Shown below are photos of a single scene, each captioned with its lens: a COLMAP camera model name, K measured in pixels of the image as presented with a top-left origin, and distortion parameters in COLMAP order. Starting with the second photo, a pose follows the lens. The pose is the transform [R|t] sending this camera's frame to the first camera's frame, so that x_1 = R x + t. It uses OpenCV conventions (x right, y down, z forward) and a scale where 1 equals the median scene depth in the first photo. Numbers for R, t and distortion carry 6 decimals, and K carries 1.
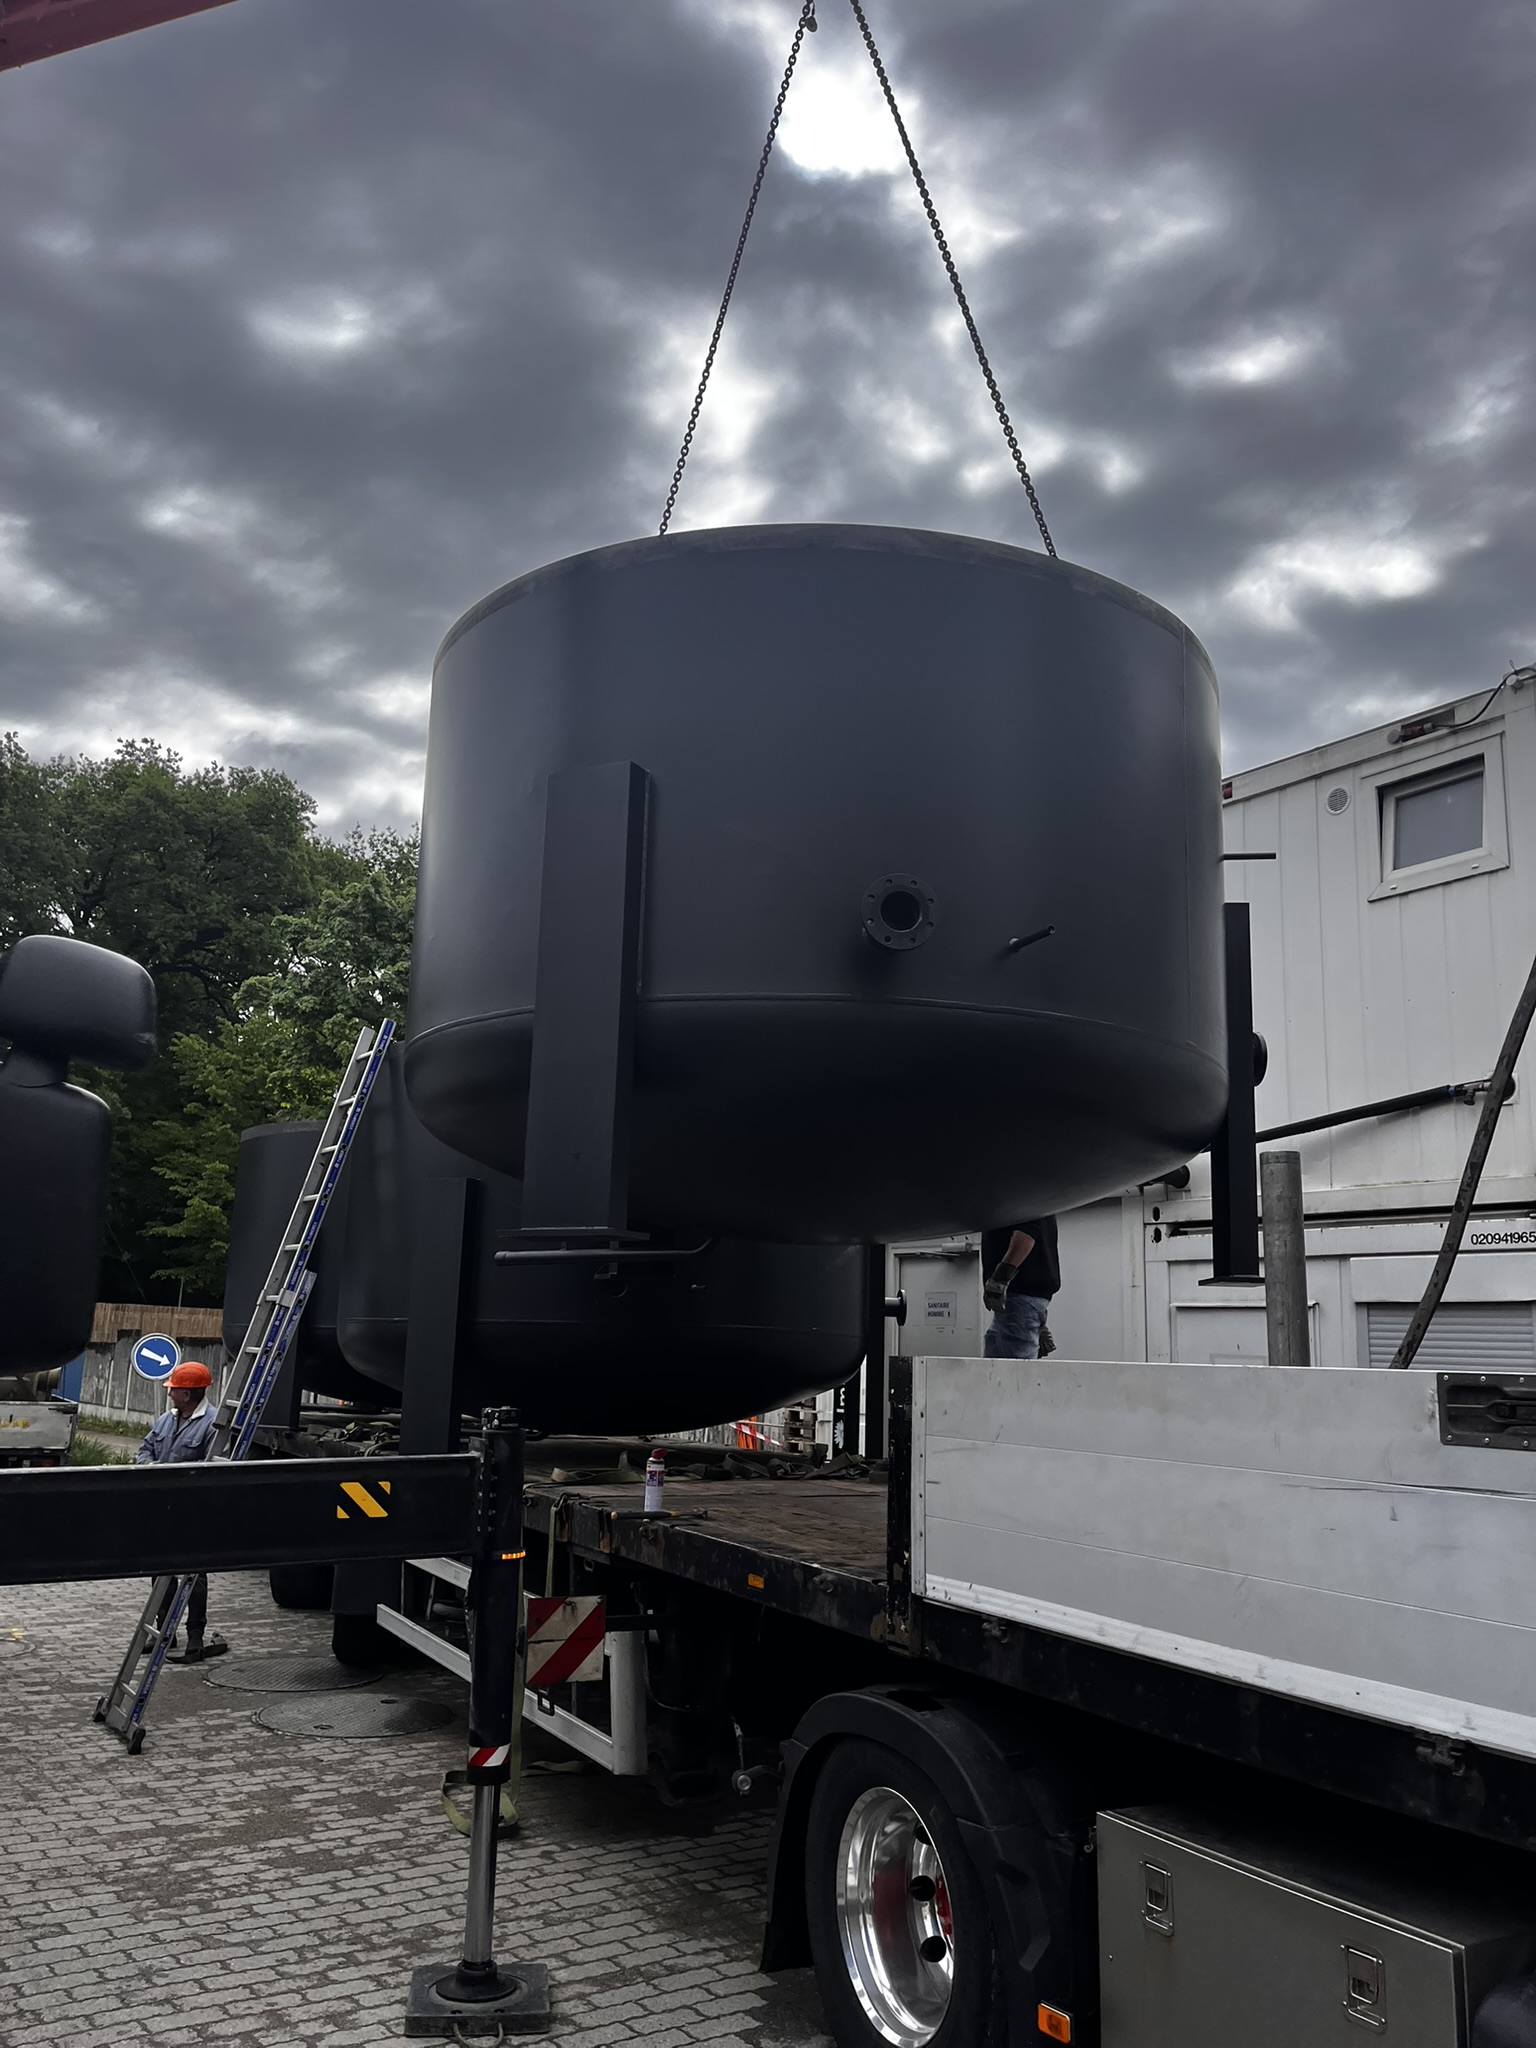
lens RADIAL K [[1554.2, 0, 768.0], [0, 1554.2, 1024.0], [0, 0, 1]] dist [0.061542, -0.120464]
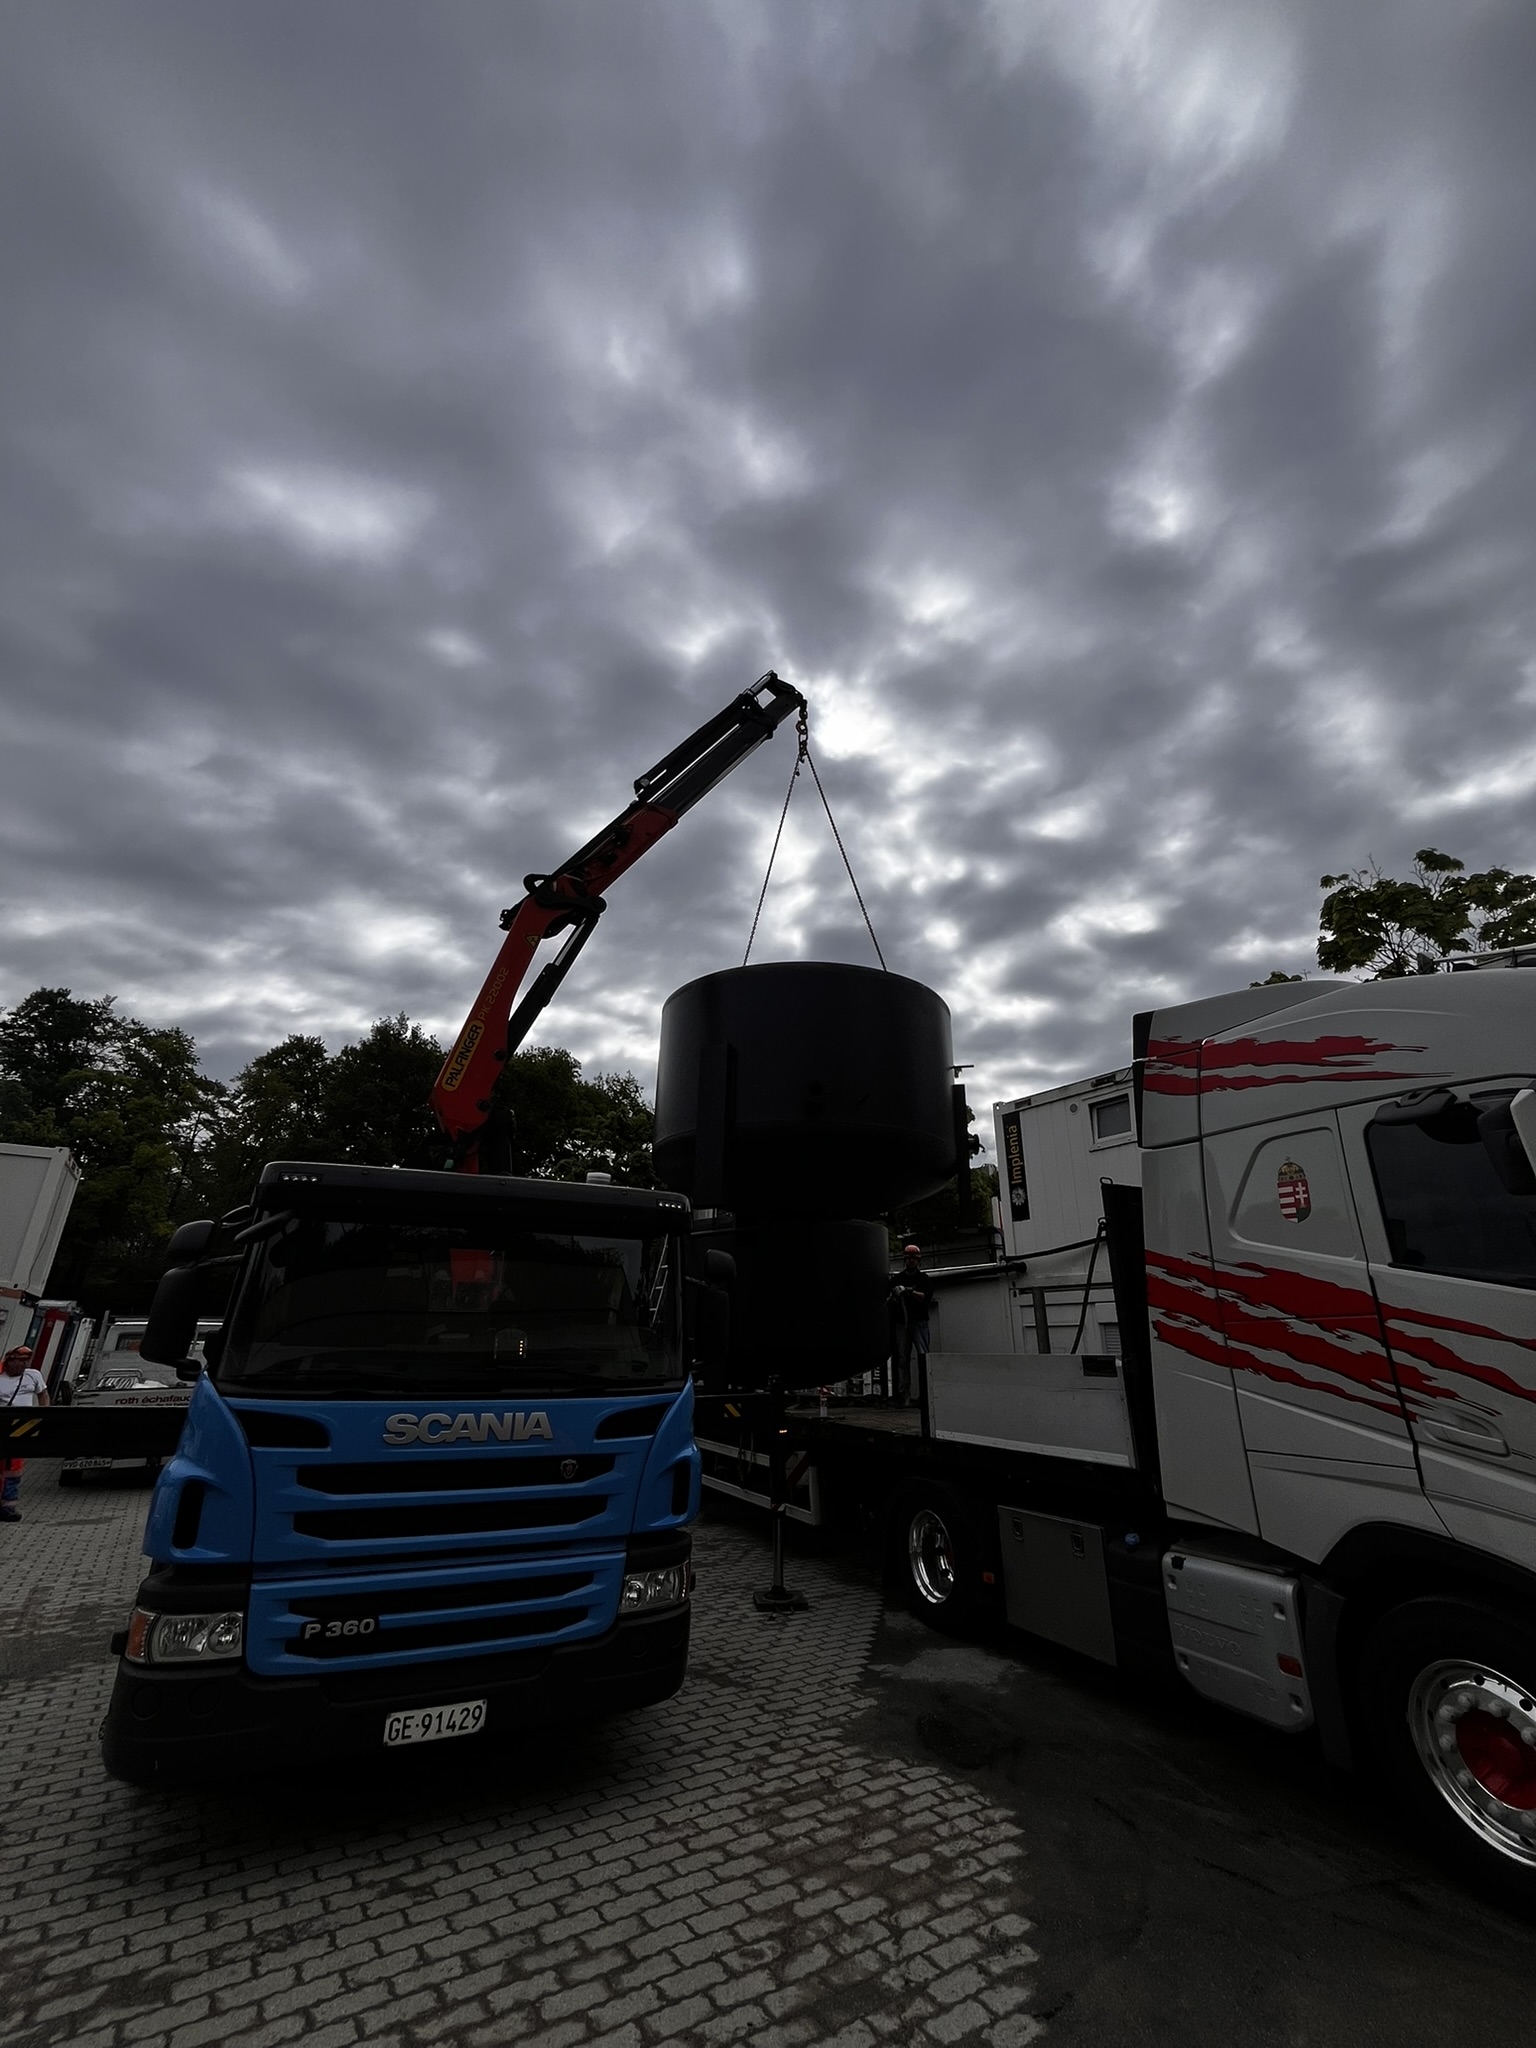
lens RADIAL K [[854.0, 0, 768.0], [0, 854.0, 1024.0], [0, 0, 1]] dist [-0.002216, -0.000105]
pose [[0.998847, -0.036309, -0.031395, -0.074512], [0.031103, 0.987764, -0.152825, -0.089370], [0.036560, 0.151673, 0.987754, -0.391997]]
